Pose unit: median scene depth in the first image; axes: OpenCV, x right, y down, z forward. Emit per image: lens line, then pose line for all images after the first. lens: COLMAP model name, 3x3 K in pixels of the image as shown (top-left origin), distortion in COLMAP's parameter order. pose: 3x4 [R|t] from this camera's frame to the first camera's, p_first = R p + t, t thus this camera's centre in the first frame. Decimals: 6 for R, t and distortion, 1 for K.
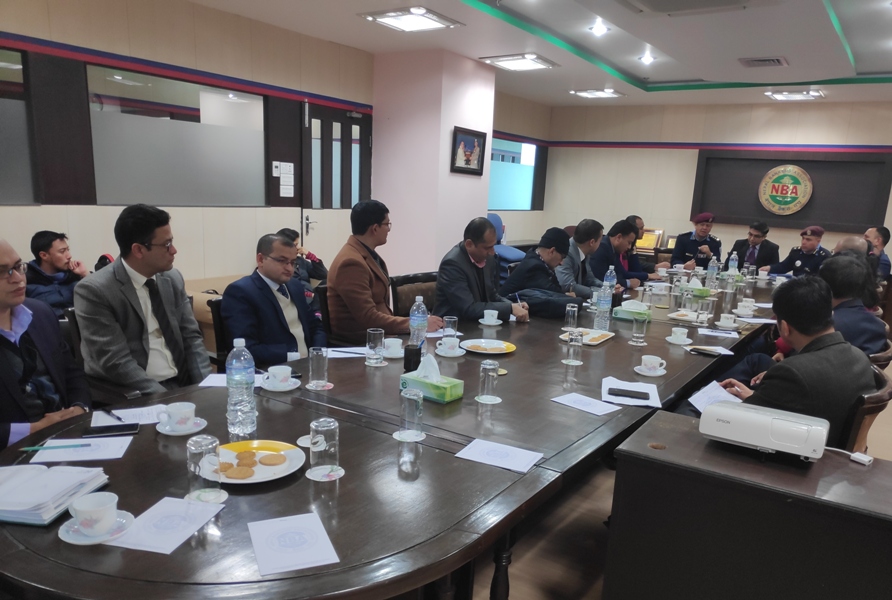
lens RADIAL K [[532.3, 0, 445.1], [0, 532.3, 298.3], [0, 0, 1]] dist [0.004358, 0.001497]
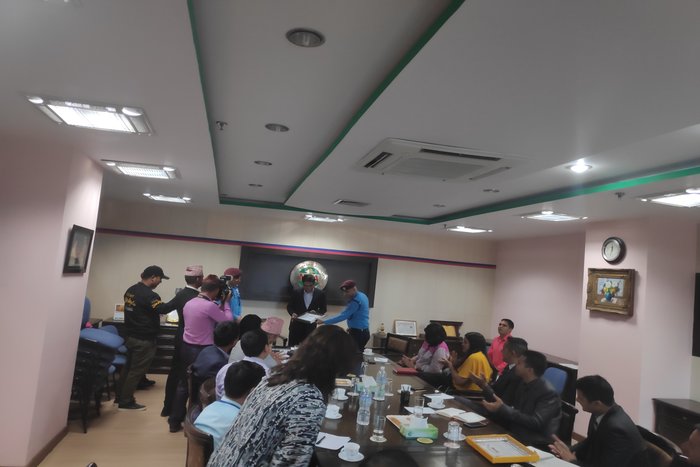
lens RADIAL K [[417.7, 0, 350.3], [0, 417.7, 234.0], [0, 0, 1]] dist [0.004358, 0.001497]
pose [[0.716563, 0.058727, 0.695046, -0.122239], [0.135871, 0.965611, -0.221665, -0.076065], [-0.684162, 0.253273, 0.683941, 0.172330]]
